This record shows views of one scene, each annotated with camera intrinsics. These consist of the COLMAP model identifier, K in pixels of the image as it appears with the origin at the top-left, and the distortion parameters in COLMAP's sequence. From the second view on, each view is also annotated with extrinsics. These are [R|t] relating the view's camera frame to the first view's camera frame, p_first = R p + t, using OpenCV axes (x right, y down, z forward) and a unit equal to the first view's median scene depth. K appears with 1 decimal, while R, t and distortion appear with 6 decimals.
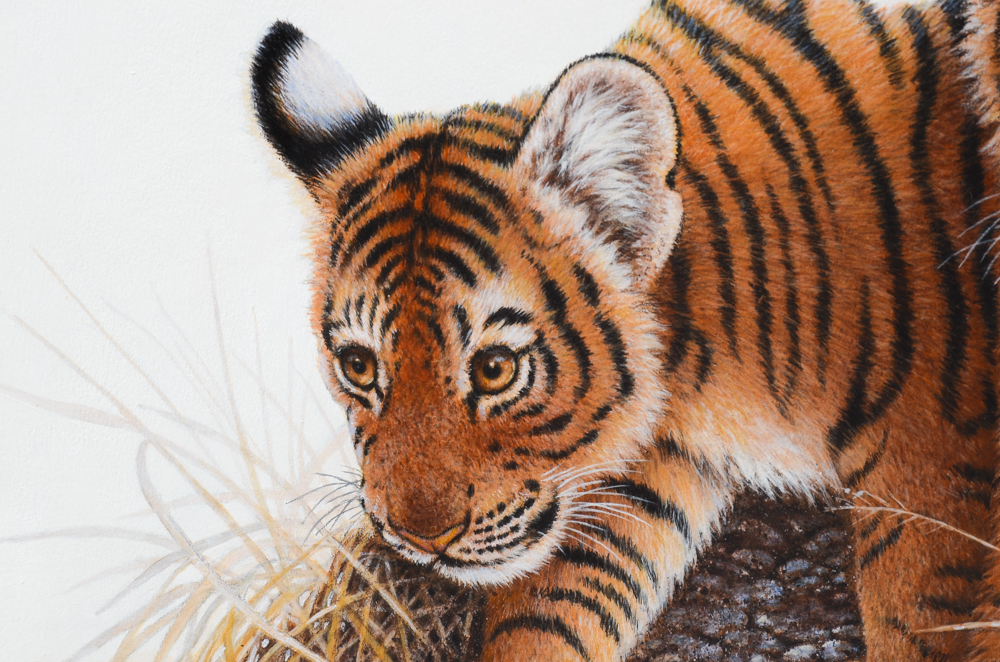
lens RADIAL K [[5703.0, 0, 468.4], [0, 5703.0, 321.9], [0, 0, 1]] dist [2.259501, 0.000000]
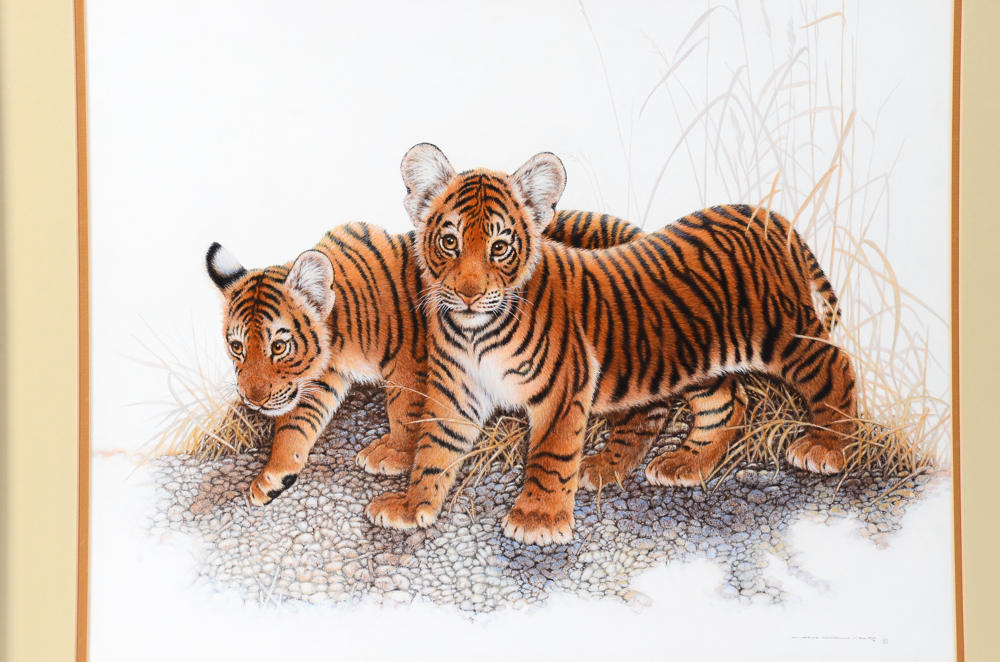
lens RADIAL K [[5703.0, 0, 474.1], [0, 5703.0, 351.1], [0, 0, 1]] dist [2.259501, 0.000000]
pose [[0.995652, -0.016295, 0.091720, -0.186520], [0.023248, 0.996893, -0.075258, 0.262426], [-0.090208, 0.077063, 0.992937, -2.298109]]
